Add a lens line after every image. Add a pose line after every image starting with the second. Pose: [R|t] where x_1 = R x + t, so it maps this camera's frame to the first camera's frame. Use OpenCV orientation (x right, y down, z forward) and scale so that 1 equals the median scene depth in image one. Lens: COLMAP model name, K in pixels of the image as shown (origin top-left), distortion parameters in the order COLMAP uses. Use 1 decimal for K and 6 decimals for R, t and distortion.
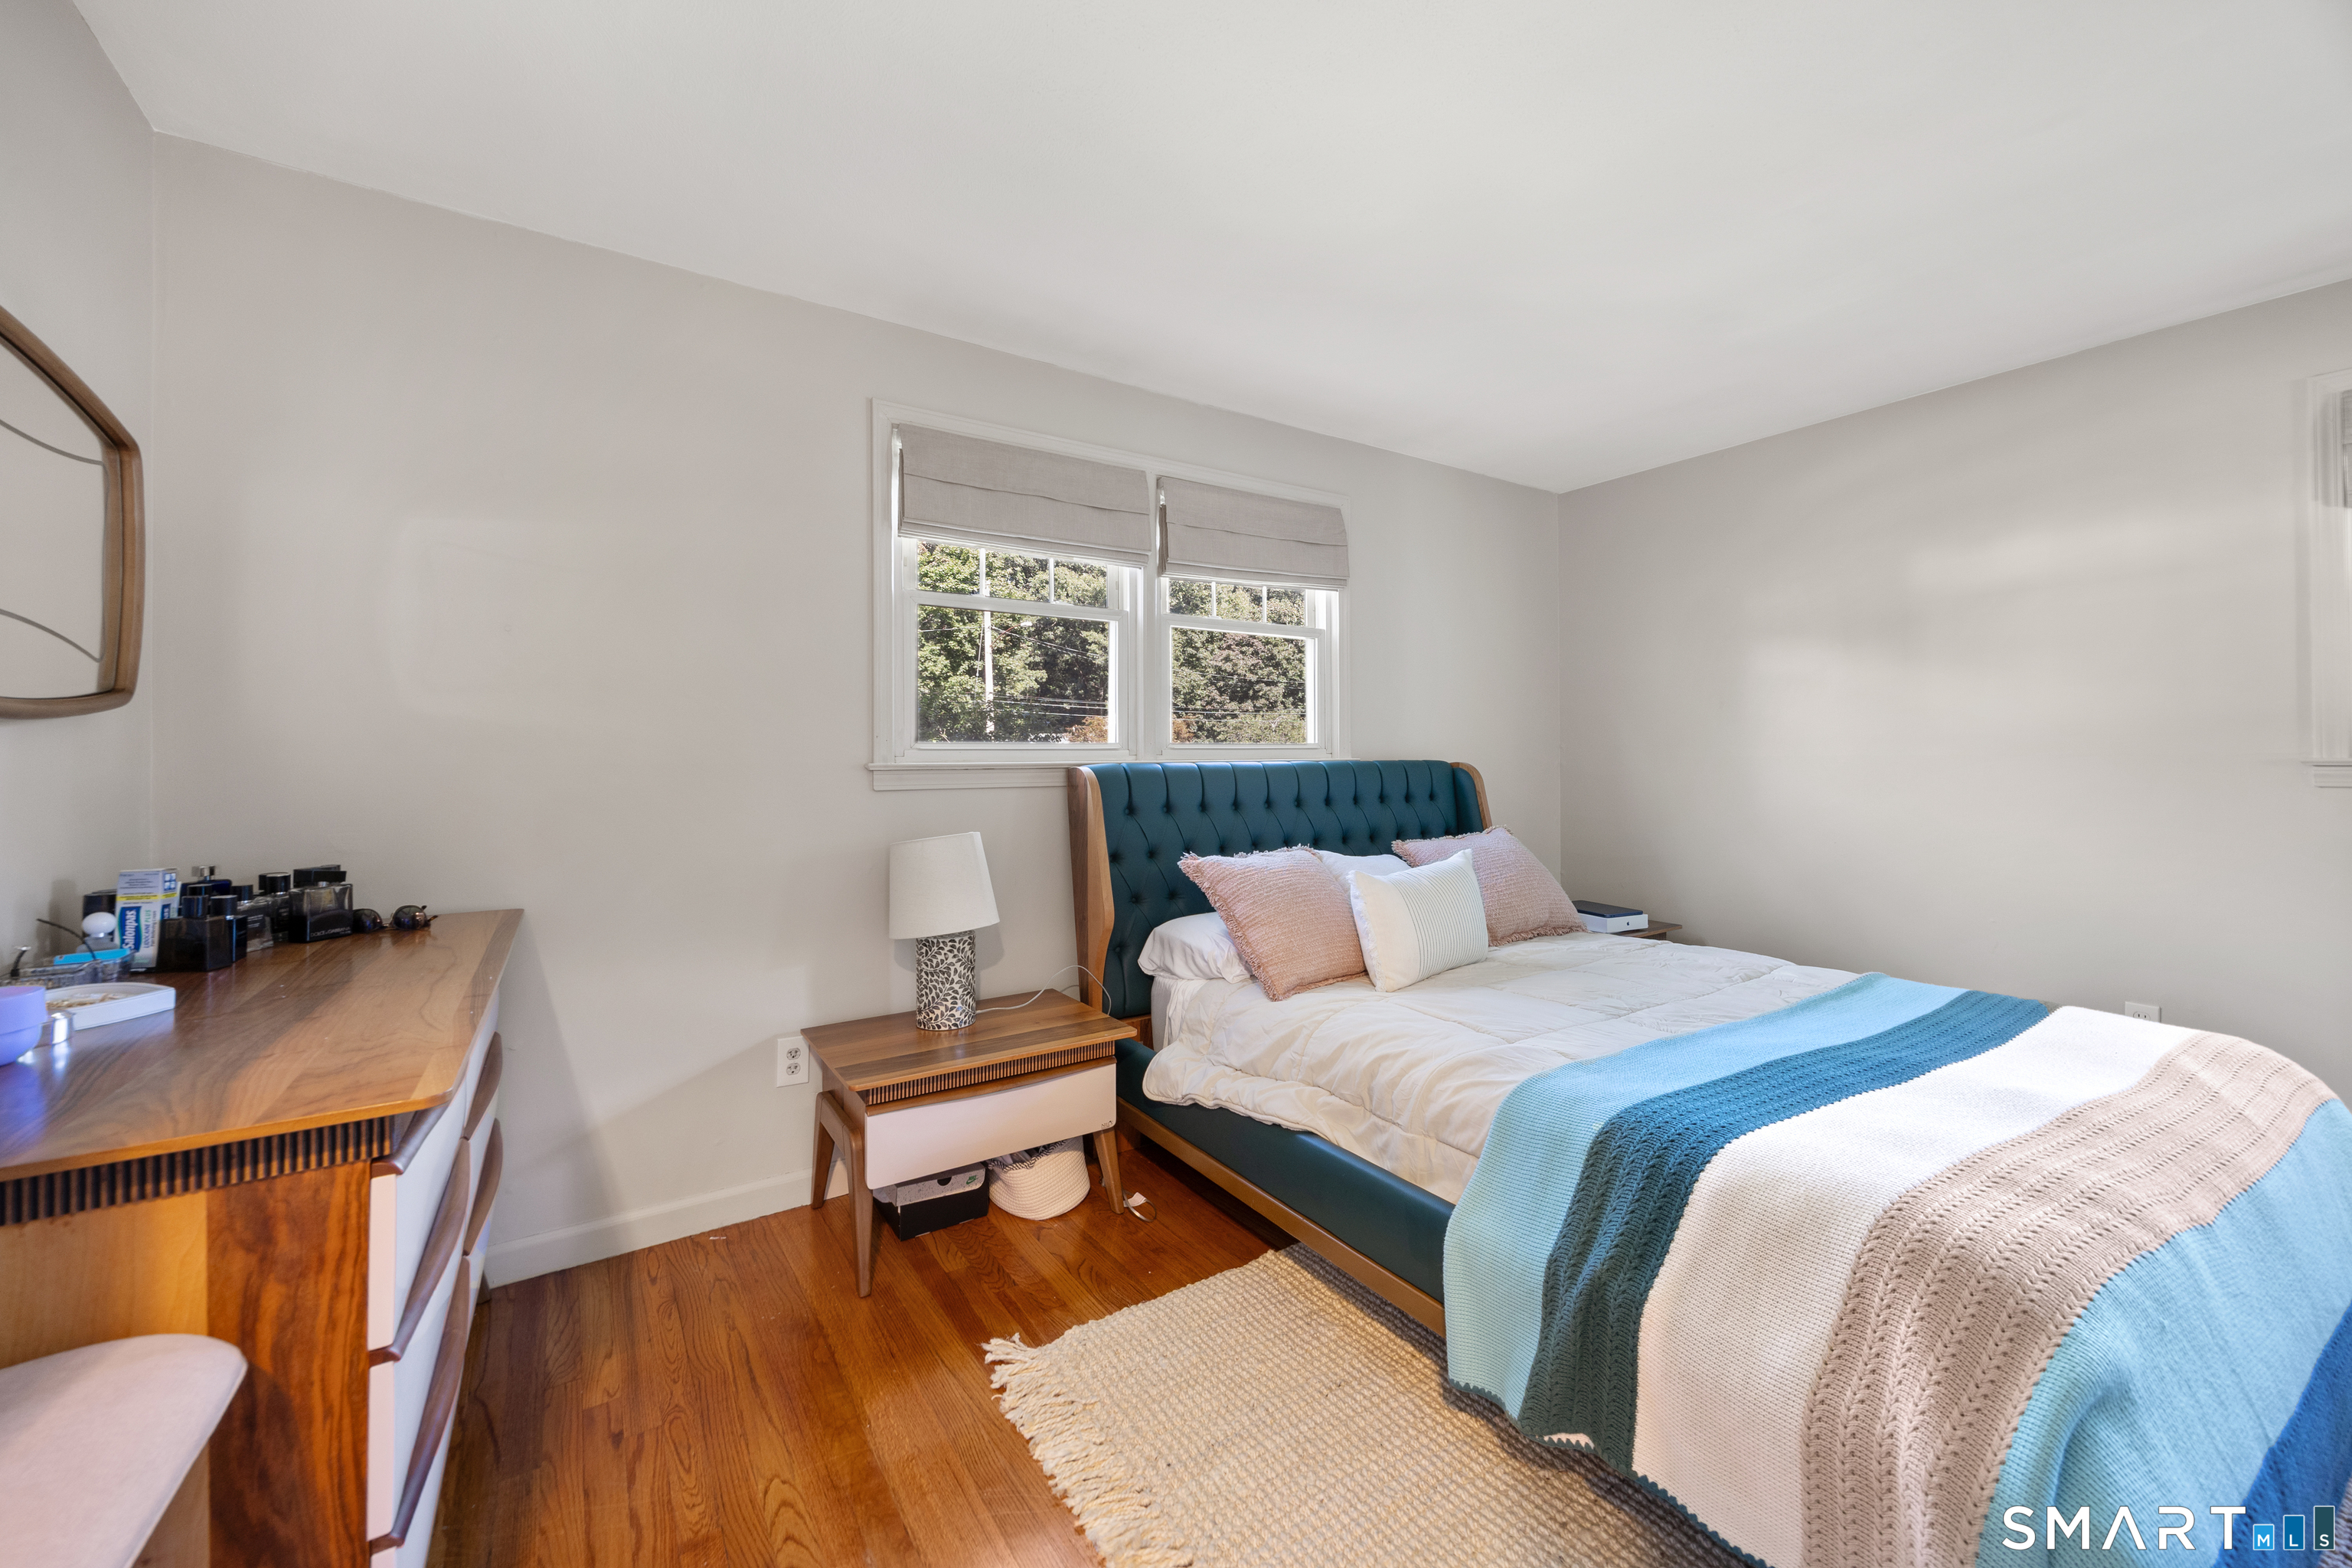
lens RADIAL K [[907.1, 0, 1169.9], [0, 907.1, 754.6], [0, 0, 1]] dist [0.002580, 0.000049]
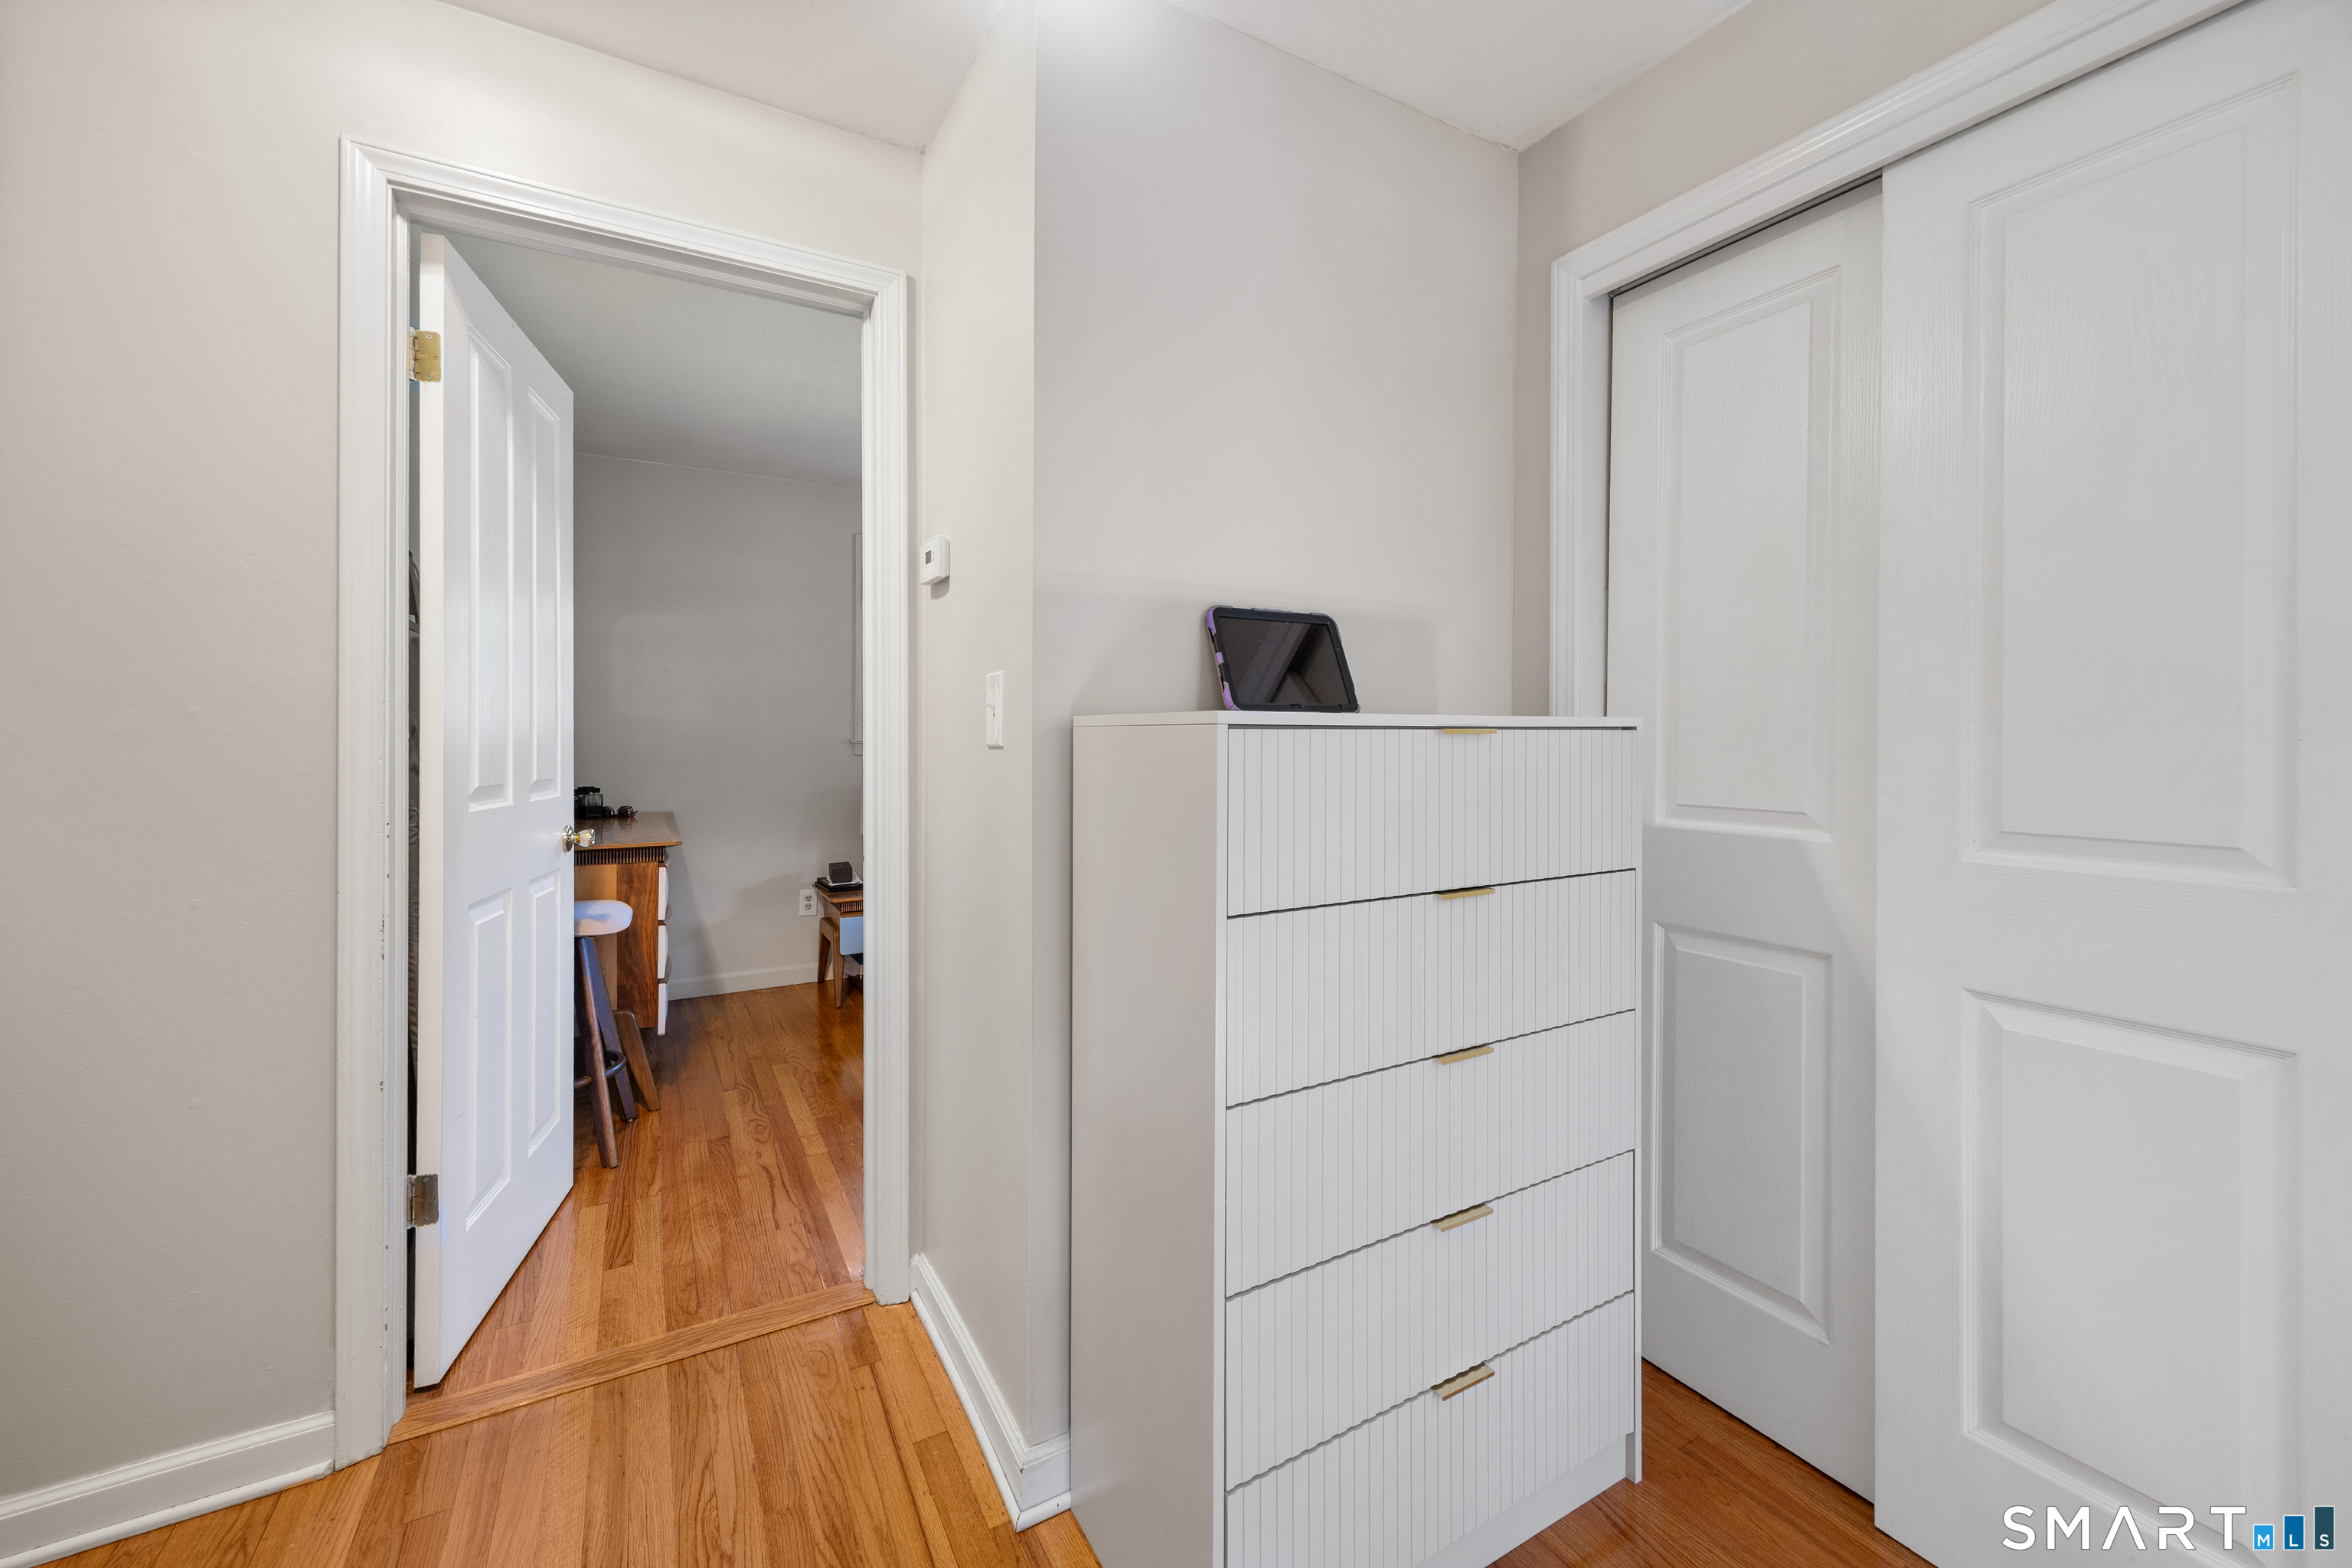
lens RADIAL K [[924.5, 0, 1163.3], [0, 924.5, 728.9], [0, 0, 1]] dist [0.003290, 0.000202]
pose [[0.997586, 0.004350, -0.069309, 0.464975], [-0.004687, 0.999978, -0.004695, -0.006639], [0.069287, 0.005008, 0.997584, -0.886066]]
